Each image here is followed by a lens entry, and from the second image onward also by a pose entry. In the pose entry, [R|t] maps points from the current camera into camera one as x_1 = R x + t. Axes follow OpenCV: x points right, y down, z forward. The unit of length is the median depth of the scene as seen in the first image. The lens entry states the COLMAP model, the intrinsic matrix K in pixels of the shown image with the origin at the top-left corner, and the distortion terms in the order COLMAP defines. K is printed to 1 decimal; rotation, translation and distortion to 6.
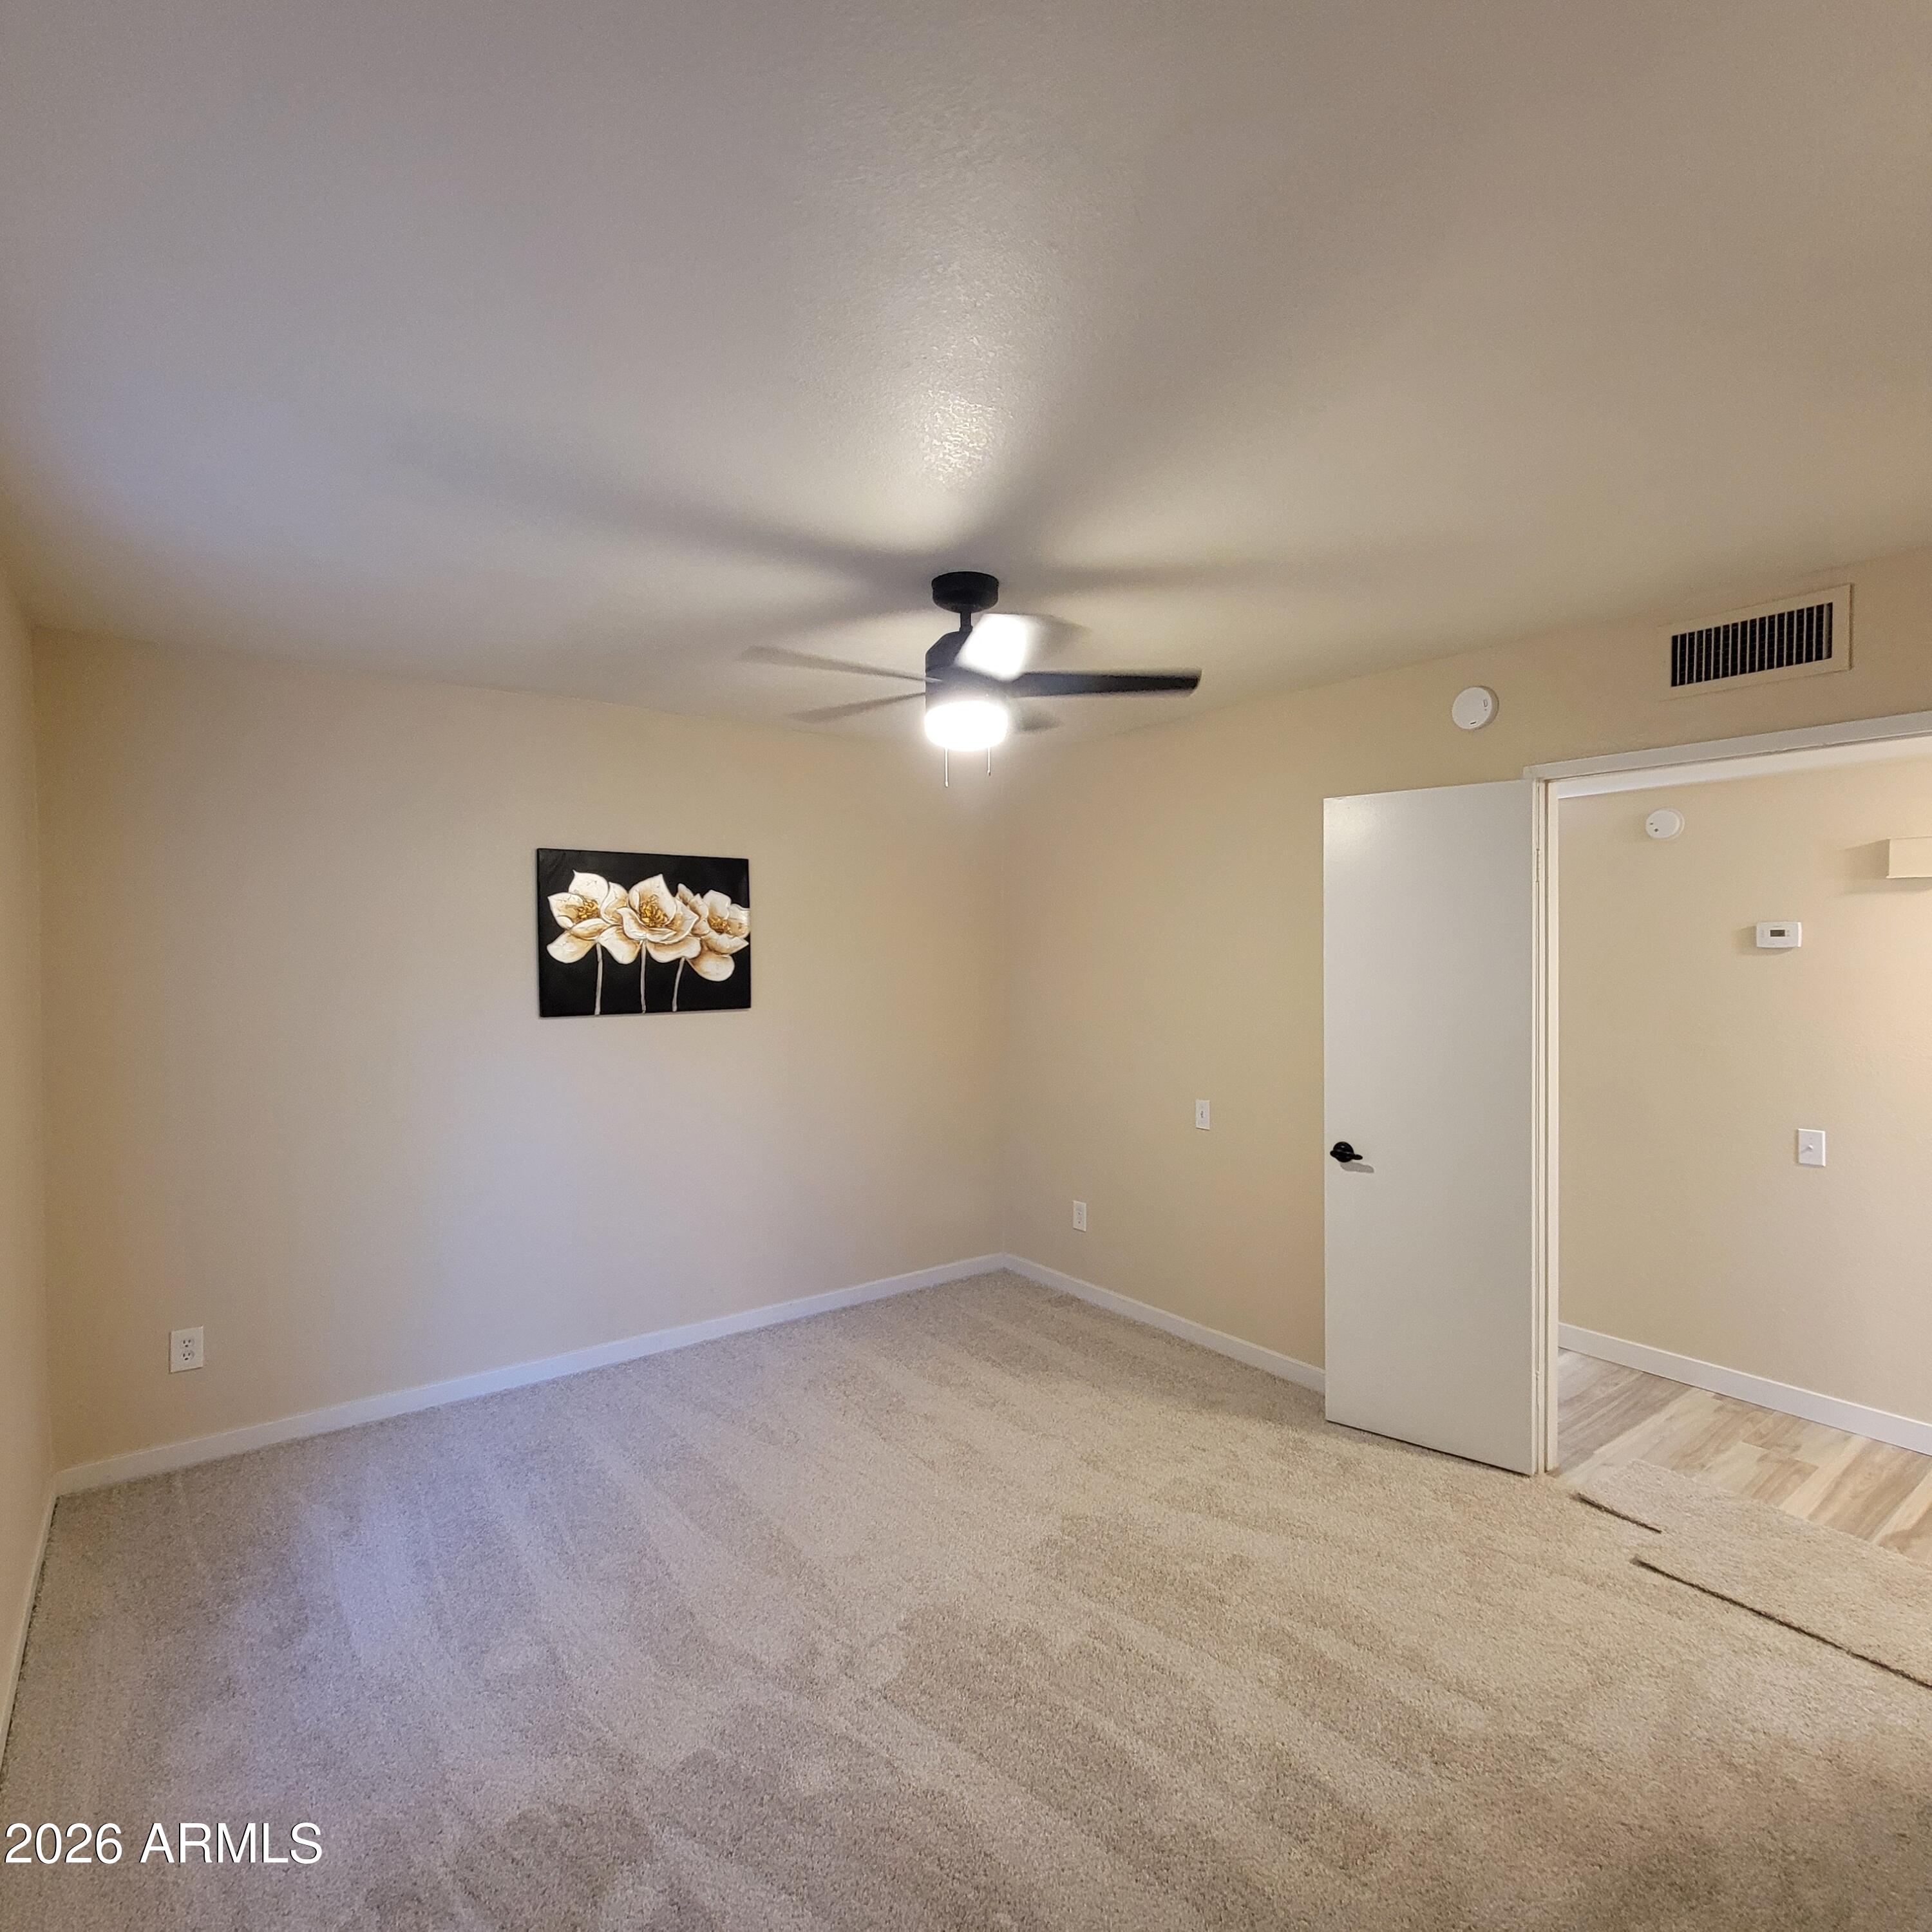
lens RADIAL K [[1059.2, 0, 960.5], [0, 1059.2, 984.2], [0, 0, 1]] dist [0.007332, -0.001276]
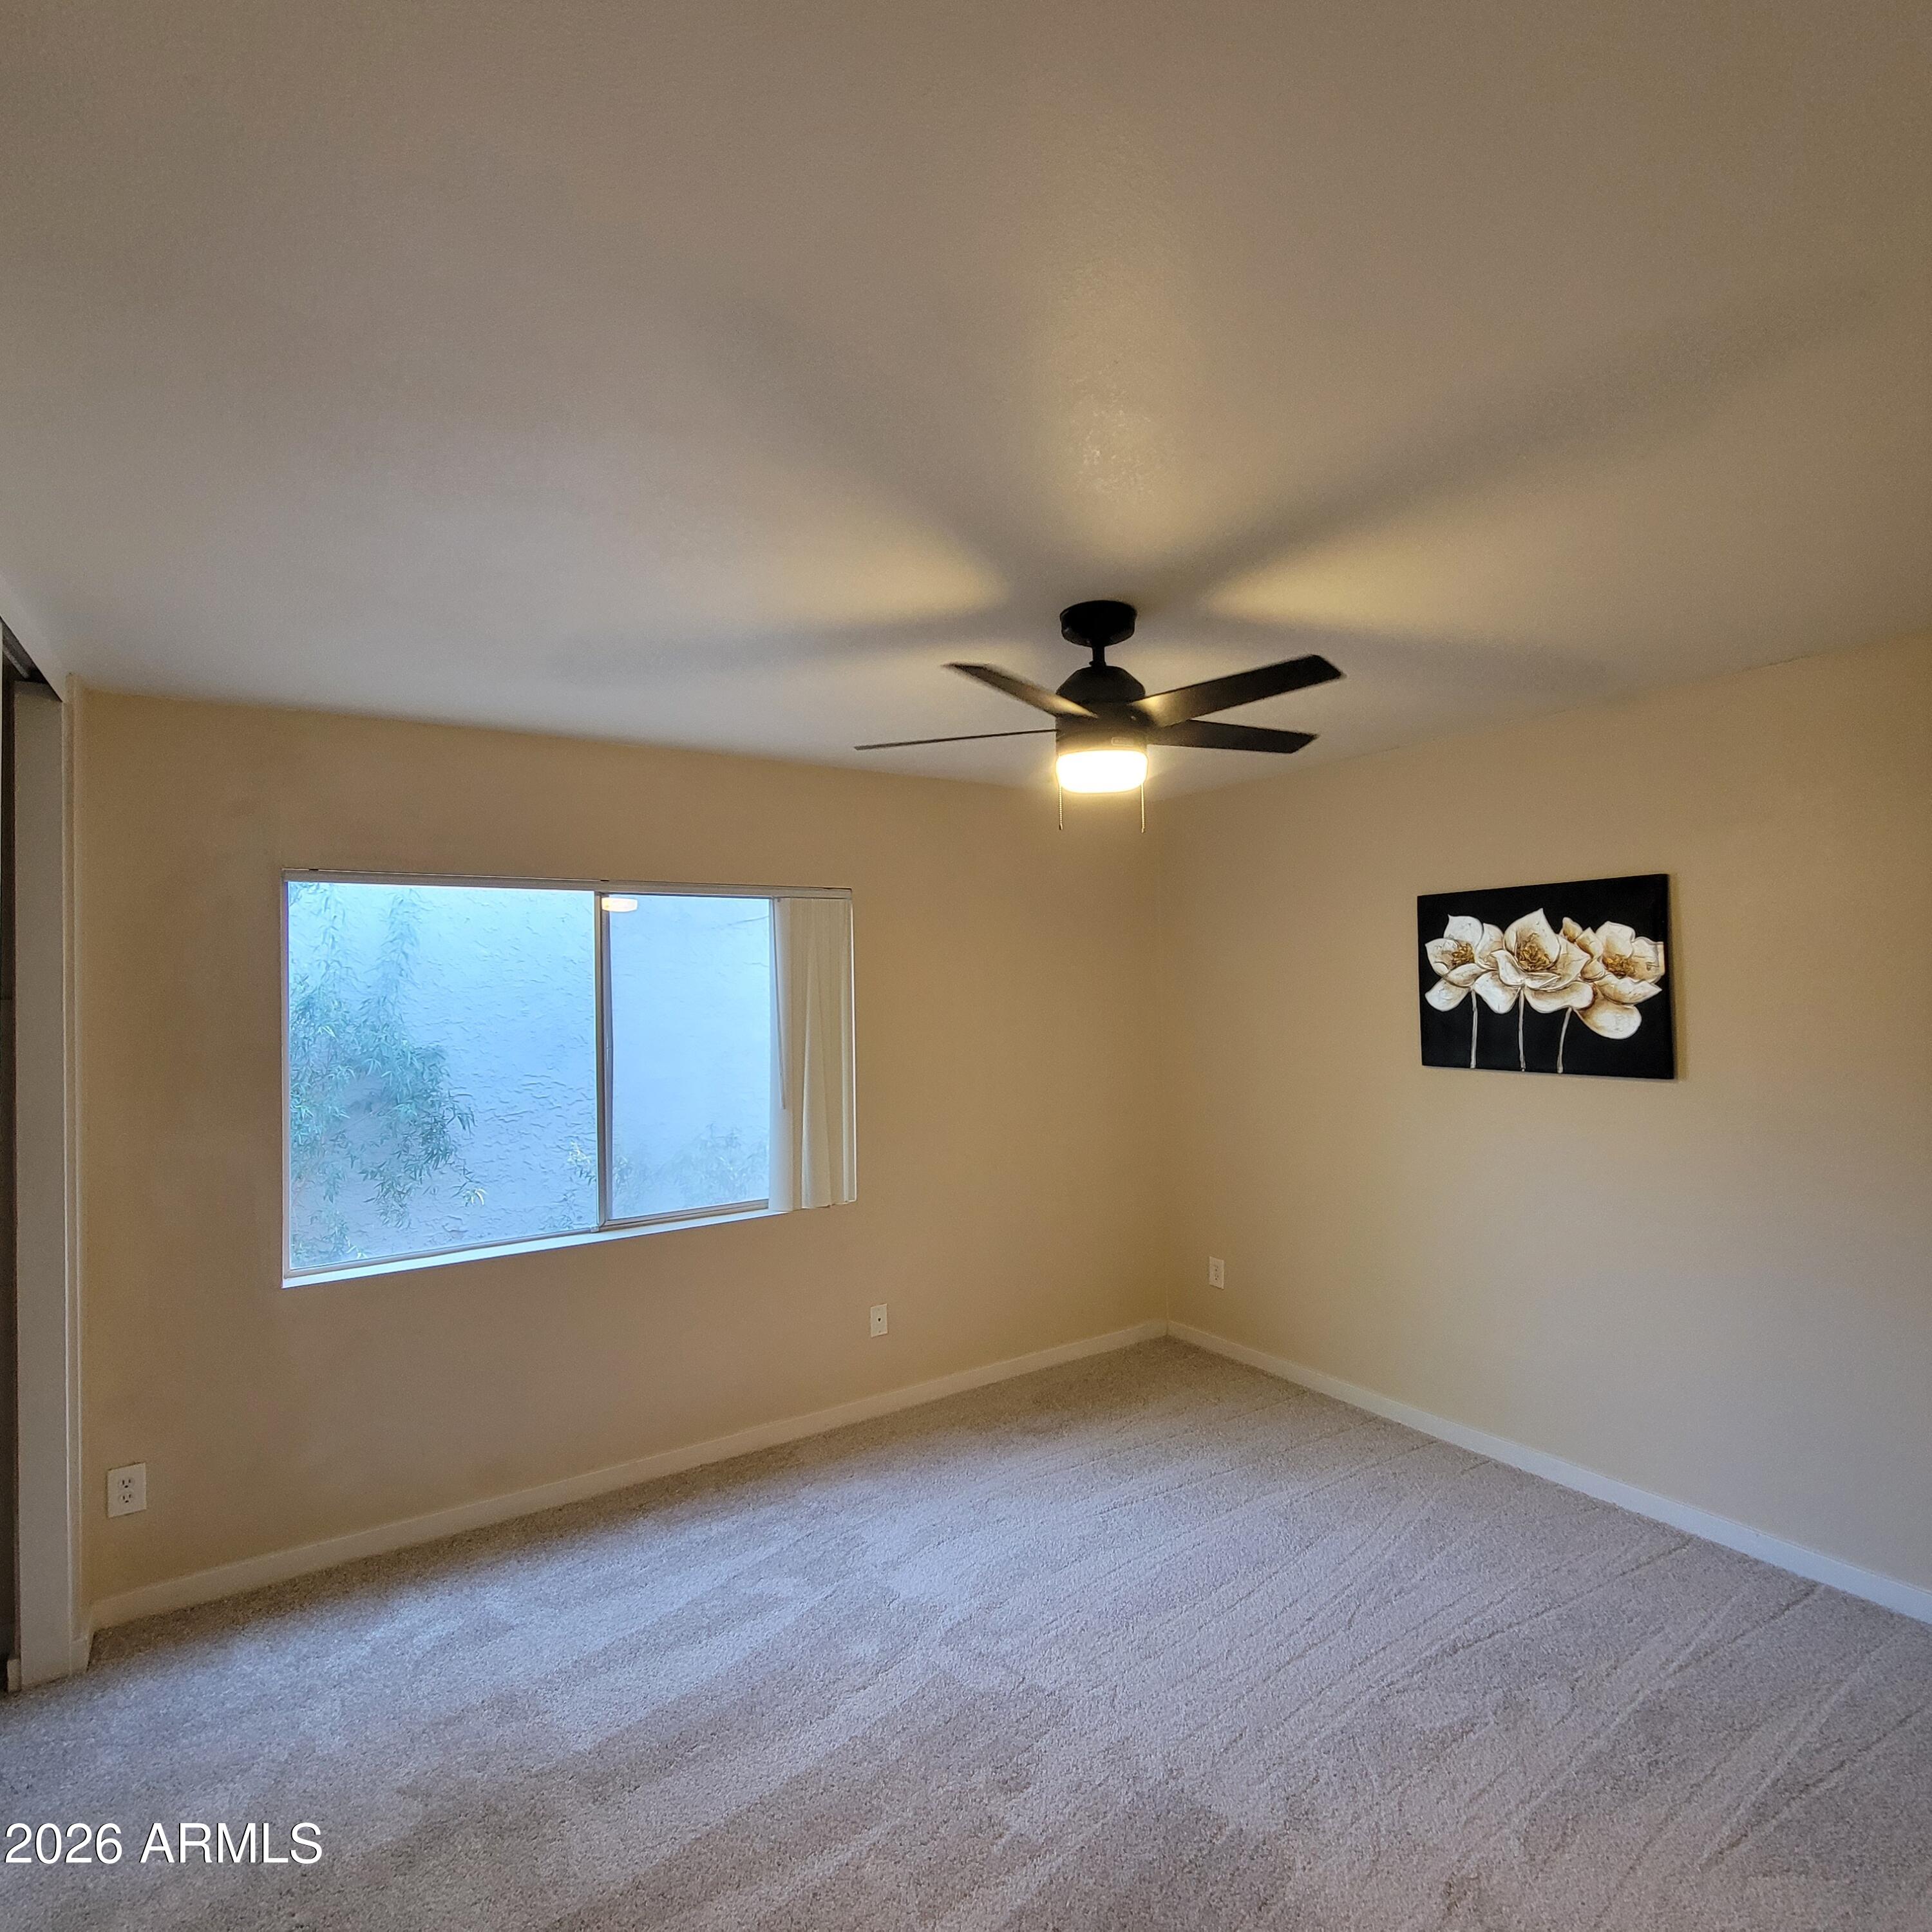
lens RADIAL K [[1059.2, 0, 961.7], [0, 1059.2, 955.4], [0, 0, 1]] dist [0.007332, -0.001276]
pose [[-0.067962, -0.014644, -0.997580, 0.595244], [-0.002183, 0.999892, -0.014529, -0.053405], [0.997686, 0.001191, -0.067986, 0.602840]]
